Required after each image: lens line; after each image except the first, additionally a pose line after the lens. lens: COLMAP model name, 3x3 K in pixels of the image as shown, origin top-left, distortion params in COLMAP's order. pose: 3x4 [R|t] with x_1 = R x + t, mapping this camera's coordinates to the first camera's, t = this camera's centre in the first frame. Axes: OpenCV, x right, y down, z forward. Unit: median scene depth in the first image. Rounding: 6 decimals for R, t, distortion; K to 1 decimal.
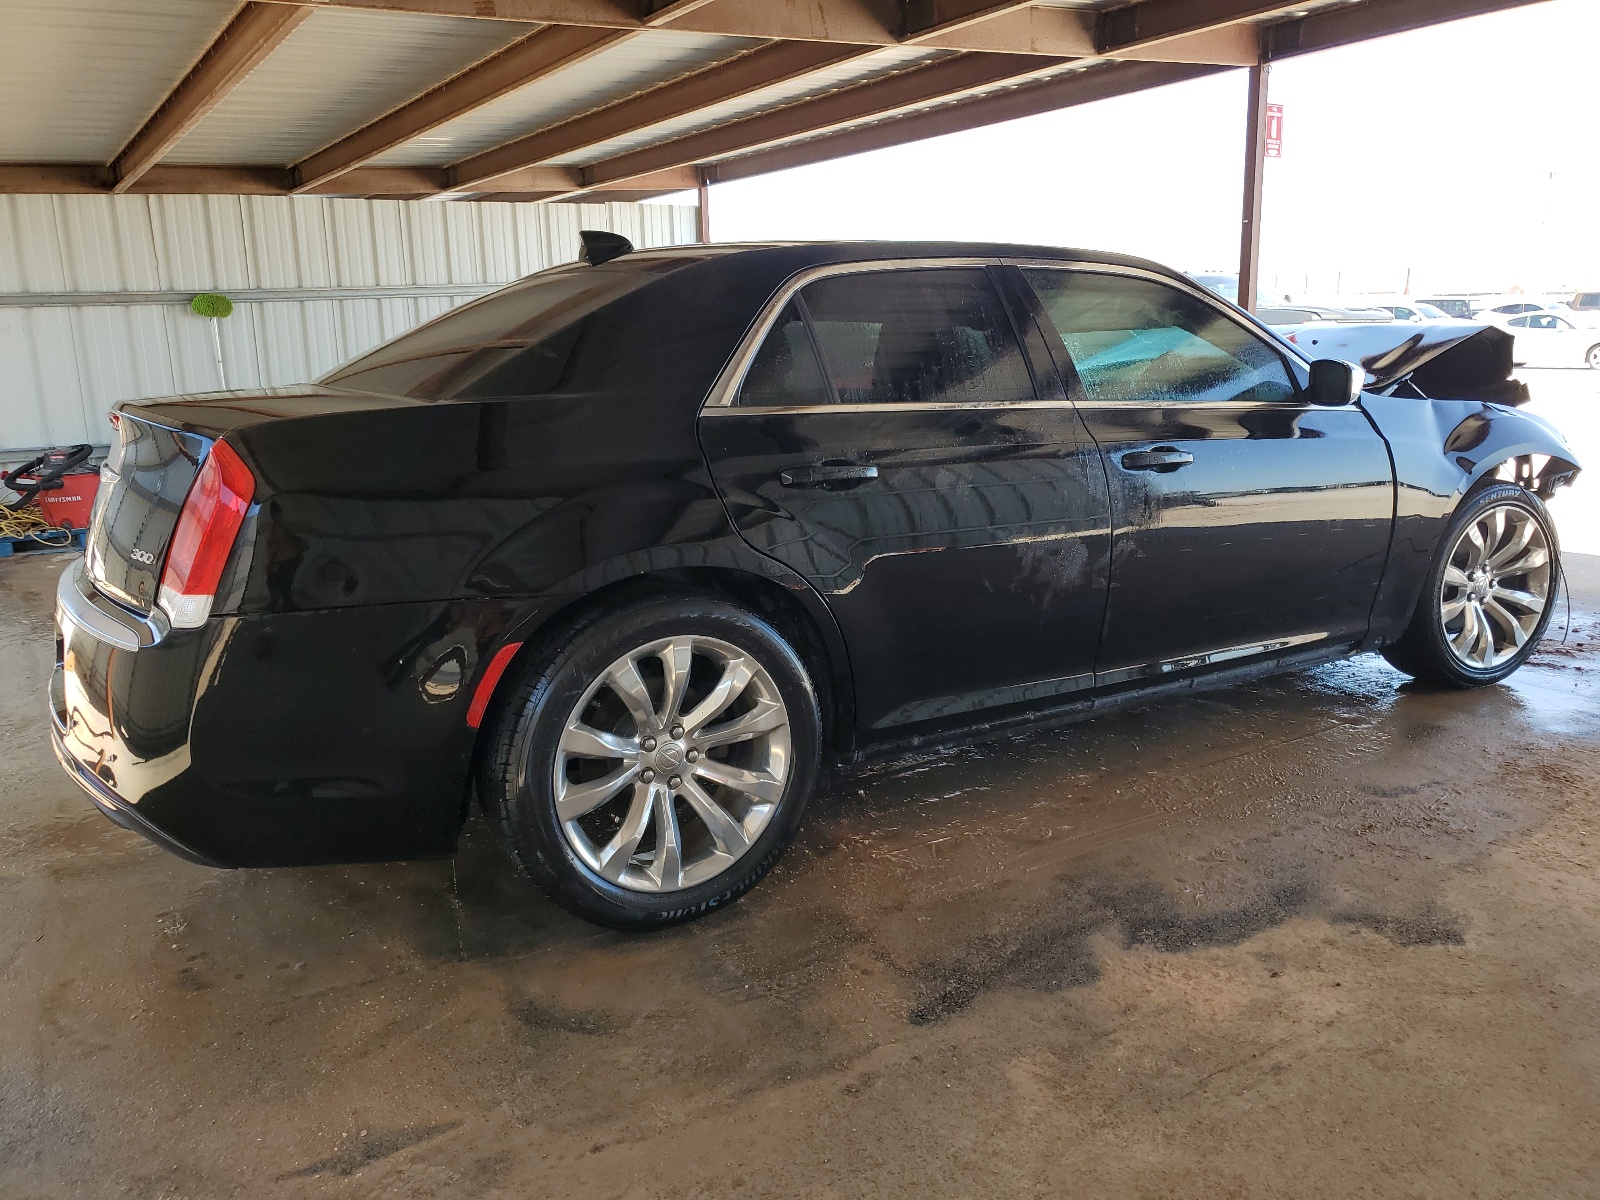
lens RADIAL K [[1315.3, 0, 771.1], [0, 1315.3, 632.6], [0, 0, 1]] dist [0.007446, 0.012984]
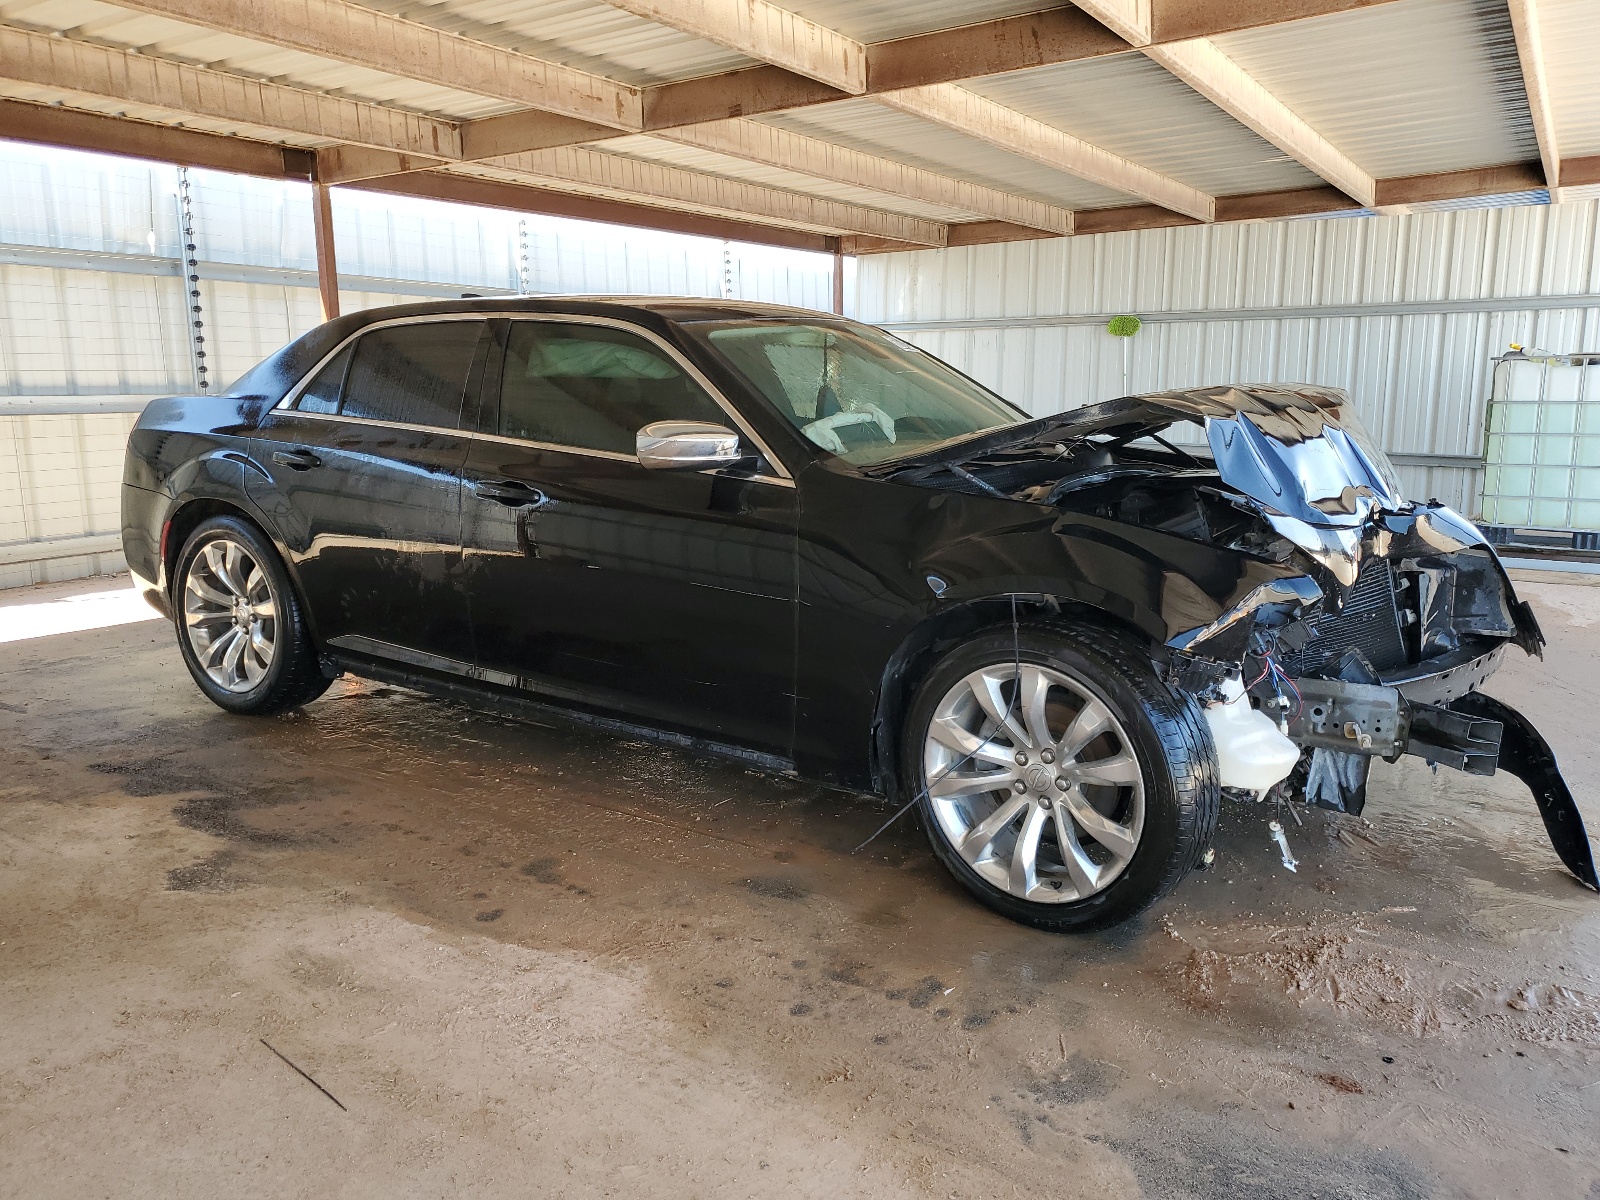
lens RADIAL K [[1340.5, 0, 809.9], [0, 1340.5, 599.1], [0, 0, 1]] dist [0.025766, -0.003058]
pose [[0.367993, 0.195015, -0.909148, 1.581316], [-0.221462, 0.968003, 0.117999, -0.257762], [0.903070, 0.157919, 0.399407, 0.872651]]
